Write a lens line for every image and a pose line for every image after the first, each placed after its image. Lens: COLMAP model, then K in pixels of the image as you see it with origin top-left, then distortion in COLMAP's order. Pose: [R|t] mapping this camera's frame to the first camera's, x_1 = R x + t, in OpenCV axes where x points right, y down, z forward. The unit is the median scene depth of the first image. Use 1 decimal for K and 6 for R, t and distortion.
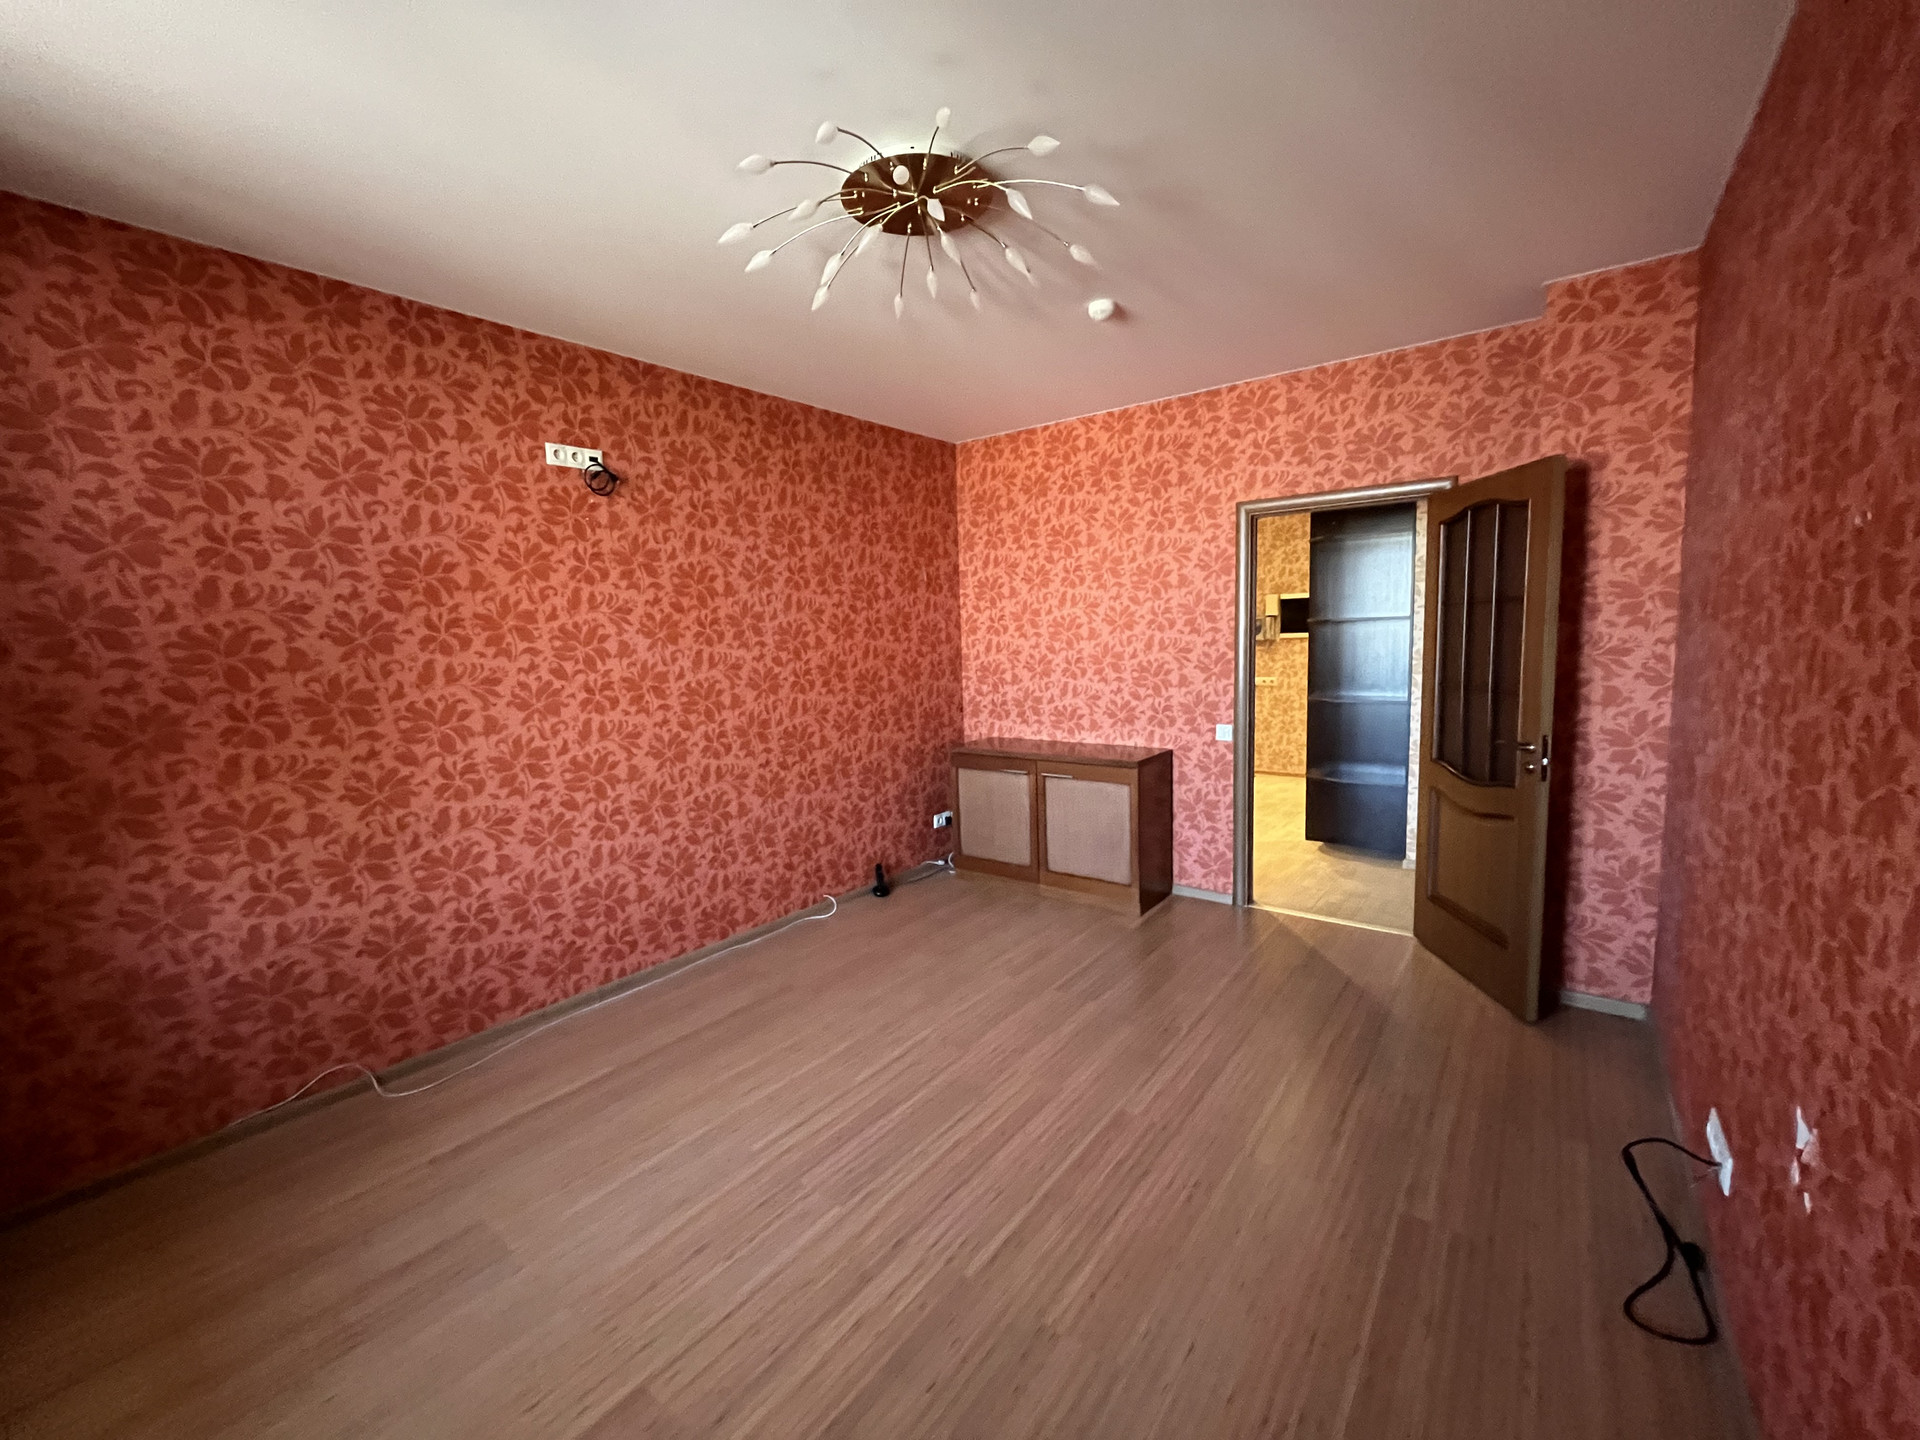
lens RADIAL K [[780.8, 0, 965.1], [0, 780.8, 711.3], [0, 0, 1]] dist [-0.002094, 0.000244]
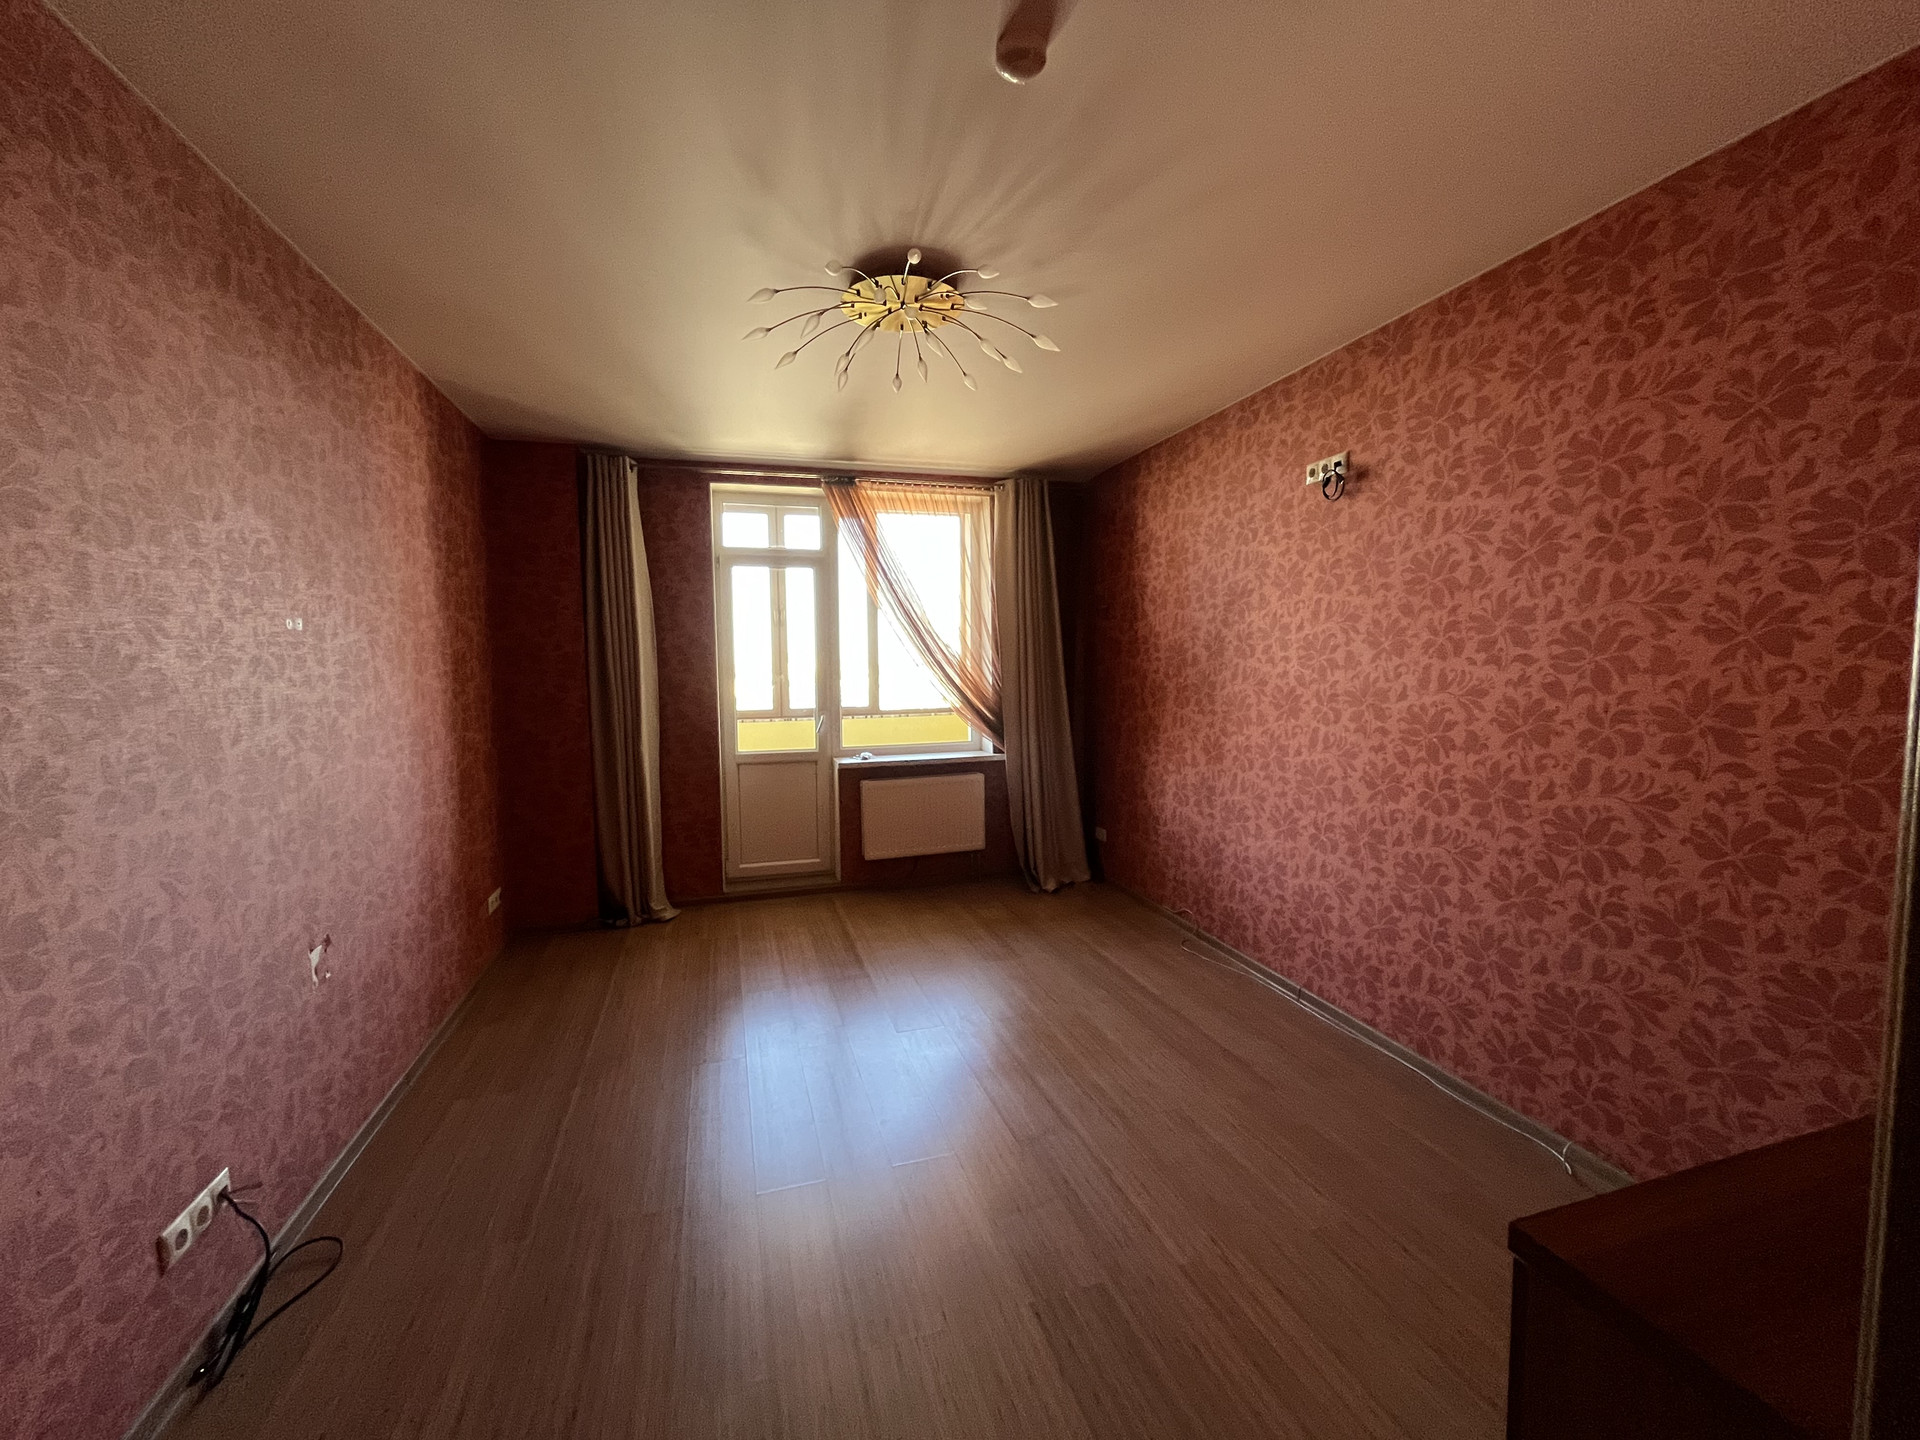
lens RADIAL K [[780.8, 0, 953.2], [0, 780.8, 714.0], [0, 0, 1]] dist [-0.002094, 0.000244]
pose [[-0.587993, 0.094830, -0.803288, 0.594502], [-0.050683, 0.986833, 0.153597, -0.136869], [0.807277, 0.131027, -0.575445, 1.178052]]
